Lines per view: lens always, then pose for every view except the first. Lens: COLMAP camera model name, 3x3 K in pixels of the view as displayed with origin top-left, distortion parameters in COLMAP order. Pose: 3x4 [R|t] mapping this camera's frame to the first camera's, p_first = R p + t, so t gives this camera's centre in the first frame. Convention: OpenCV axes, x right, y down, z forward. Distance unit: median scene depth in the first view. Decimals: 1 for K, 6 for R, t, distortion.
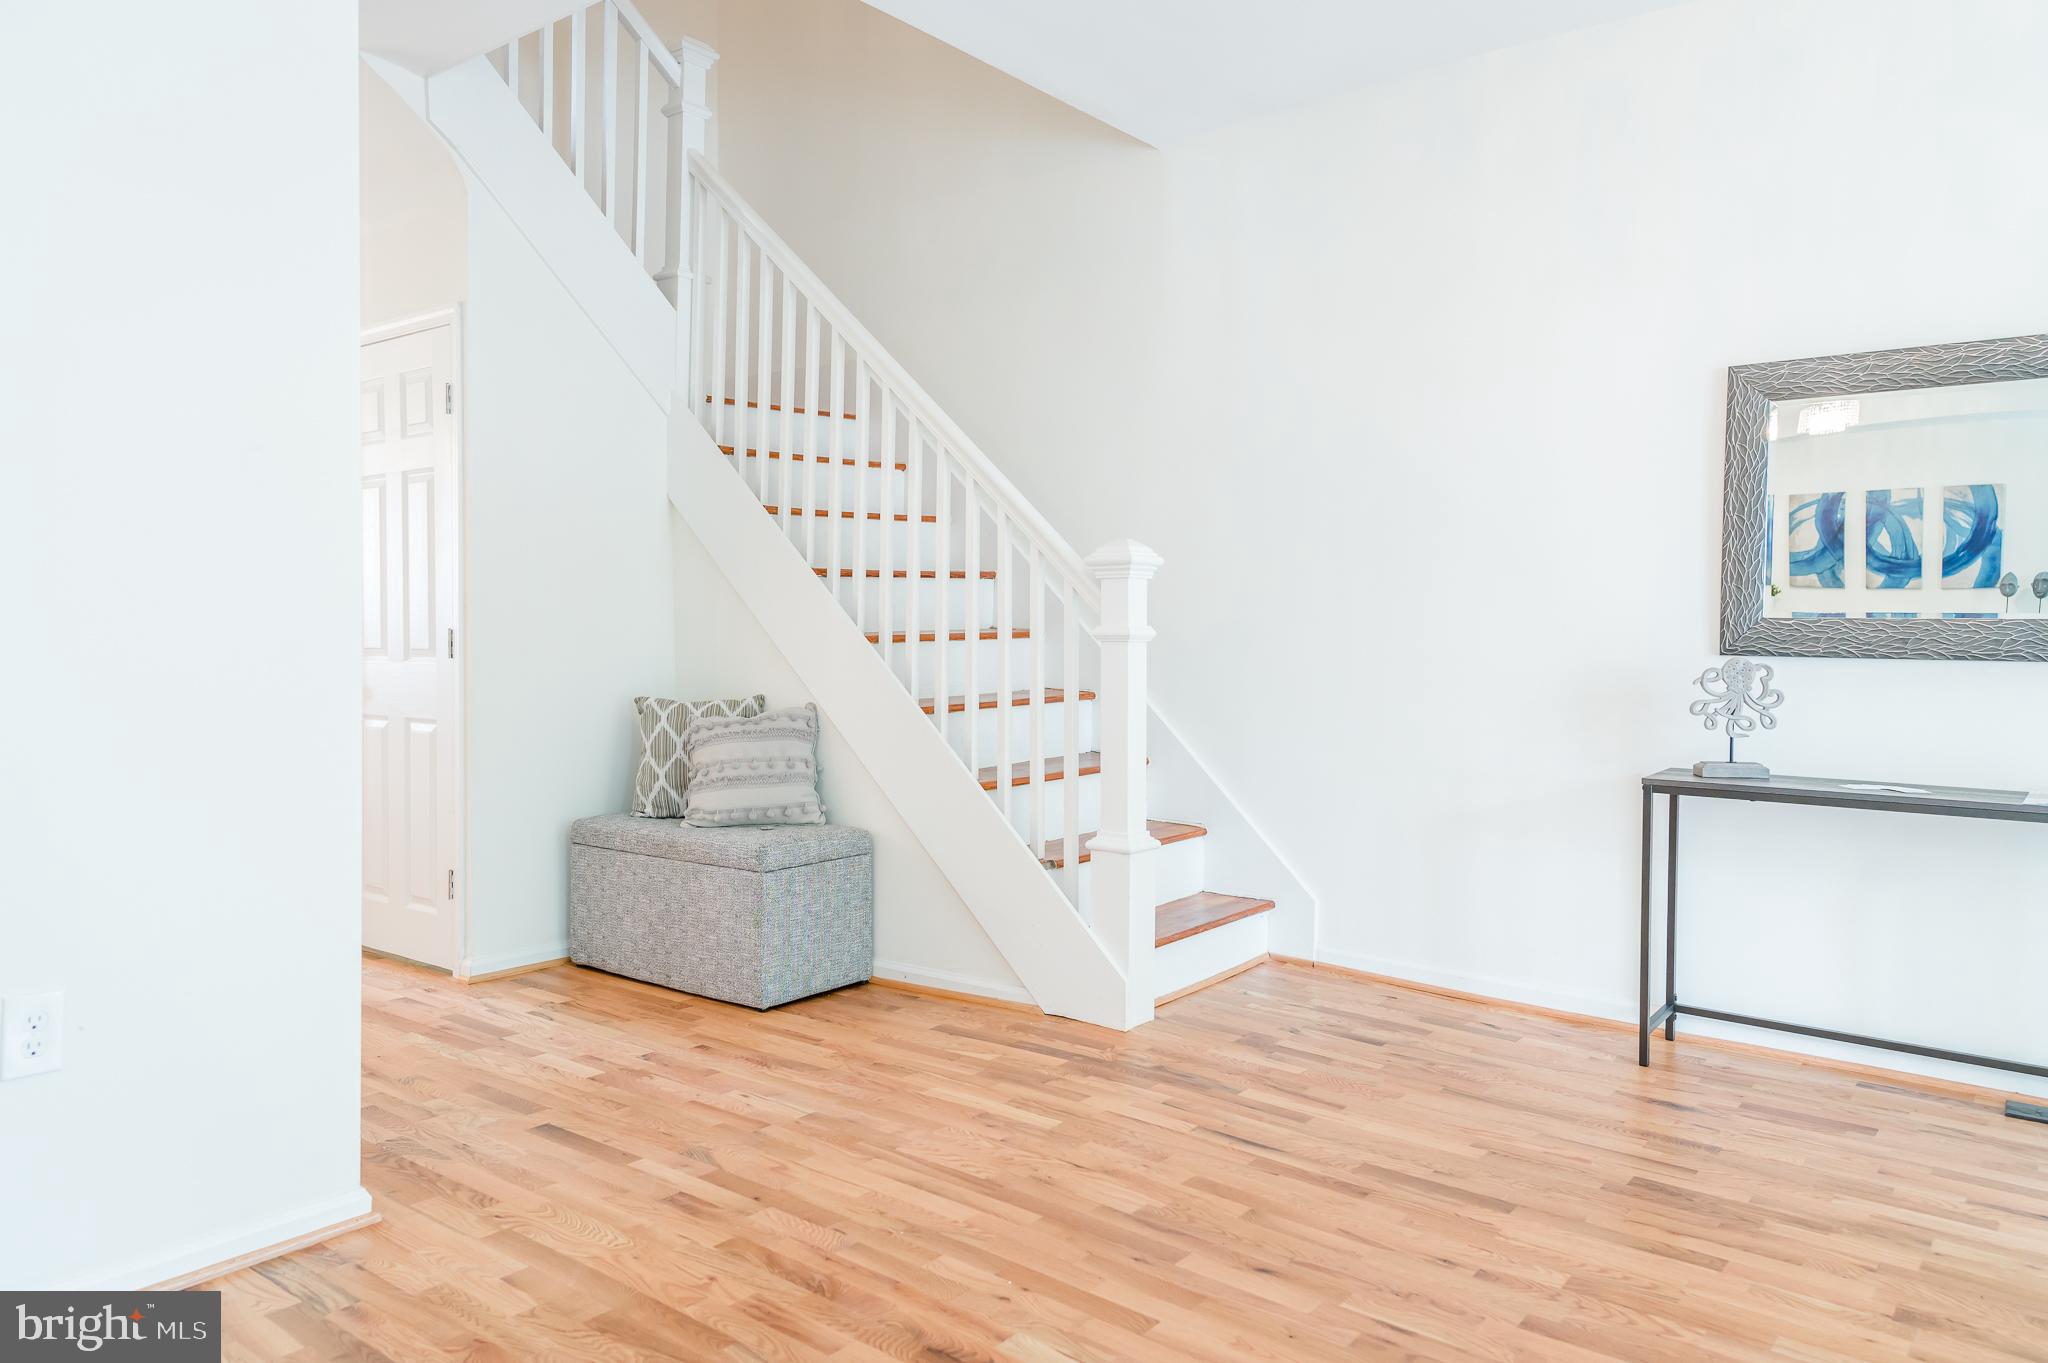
lens RADIAL K [[1374.1, 0, 1027.3], [0, 1374.1, 673.0], [0, 0, 1]] dist [0.060236, -0.030049]
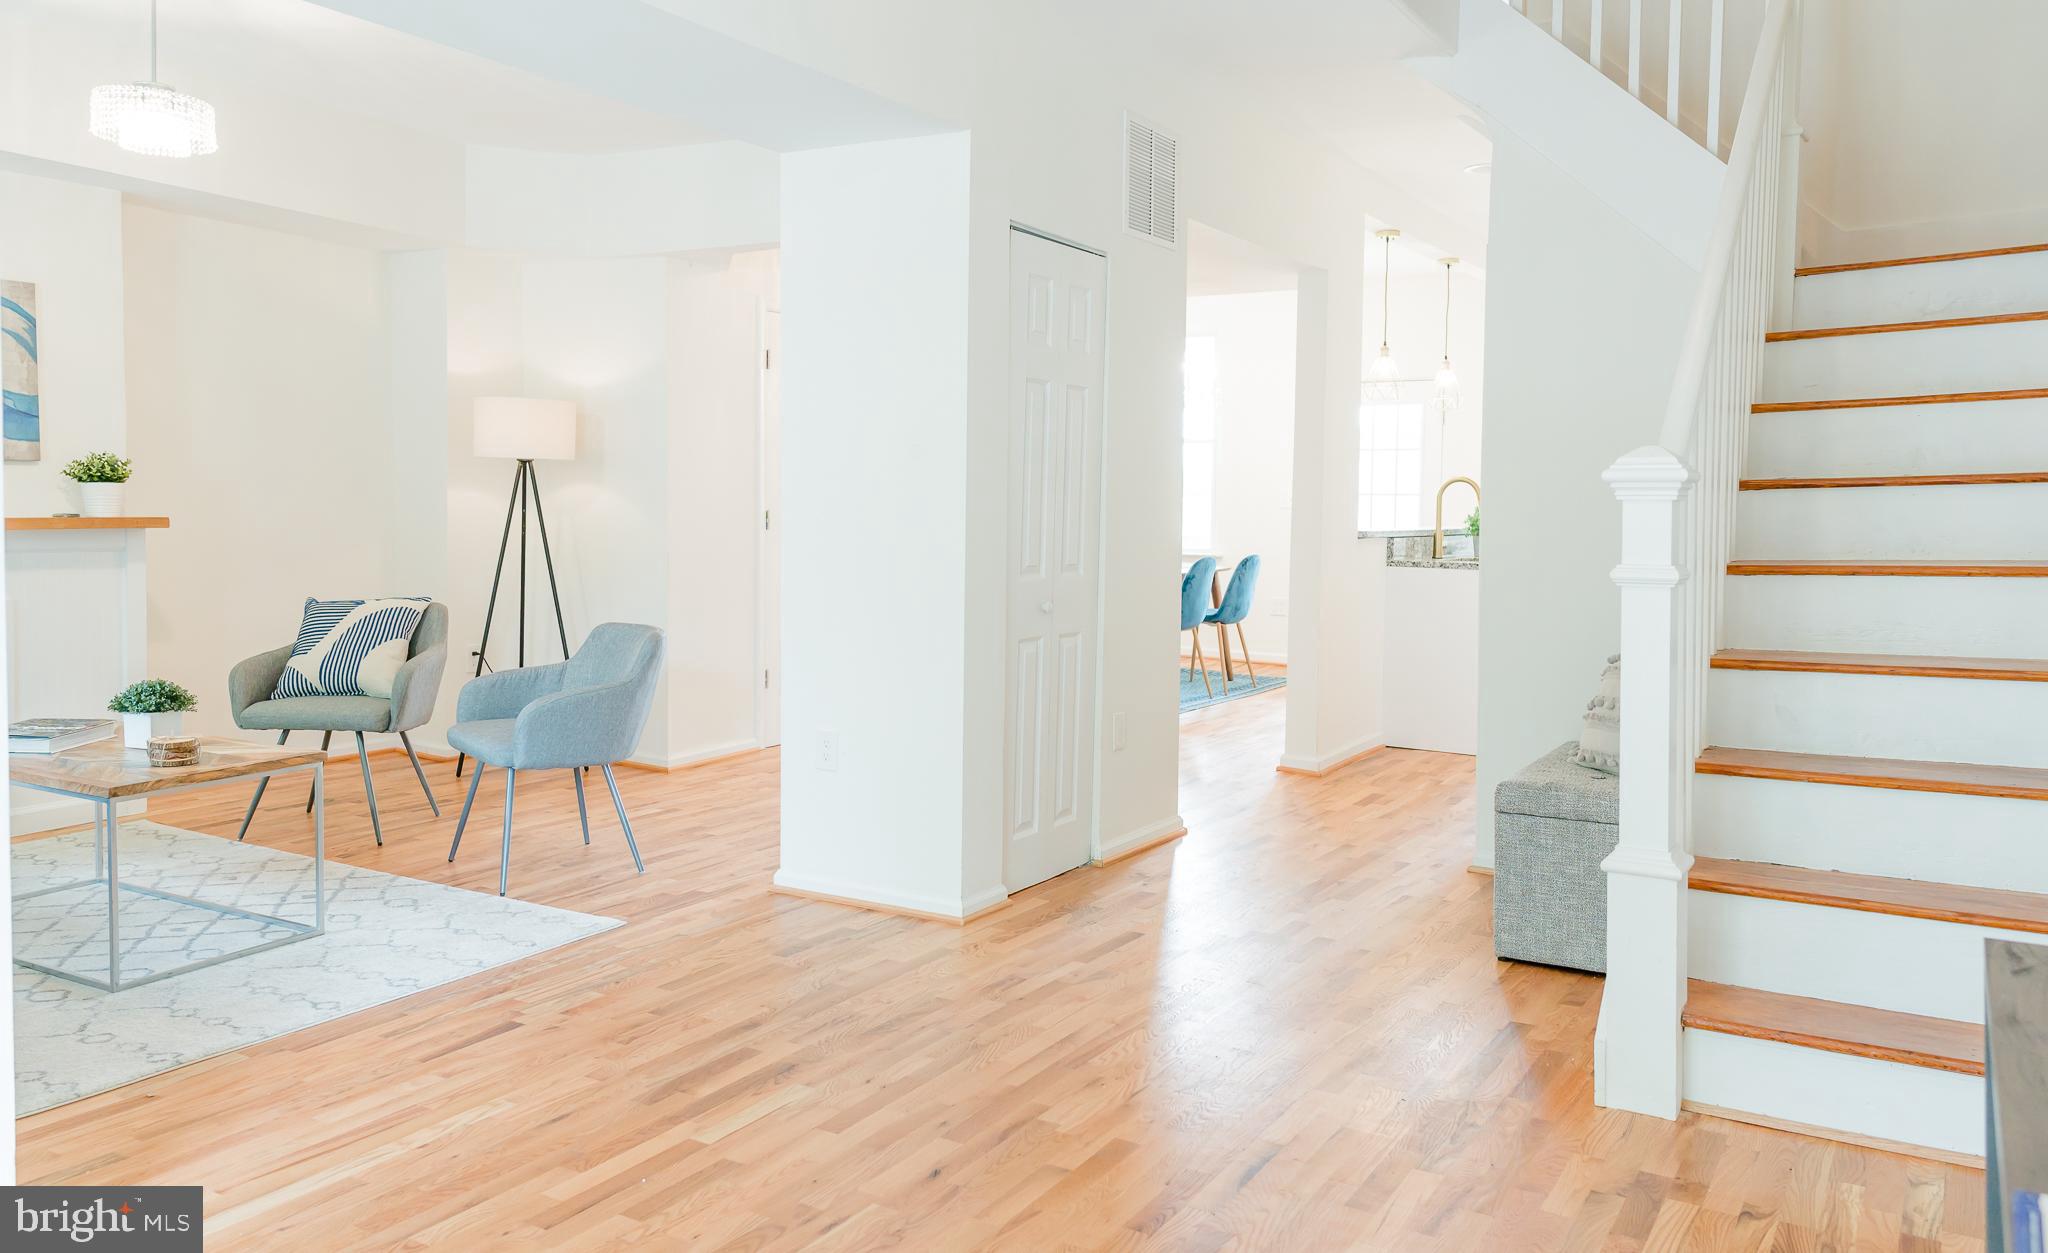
lens RADIAL K [[1514.8, 0, 1028.9], [0, 1514.8, 616.6], [0, 0, 1]] dist [0.065538, -0.001314]
pose [[0.130053, 0.073694, -0.988765, 1.292441], [-0.033171, 0.996999, 0.069945, -0.081956], [0.990952, 0.023702, 0.132107, 0.890759]]
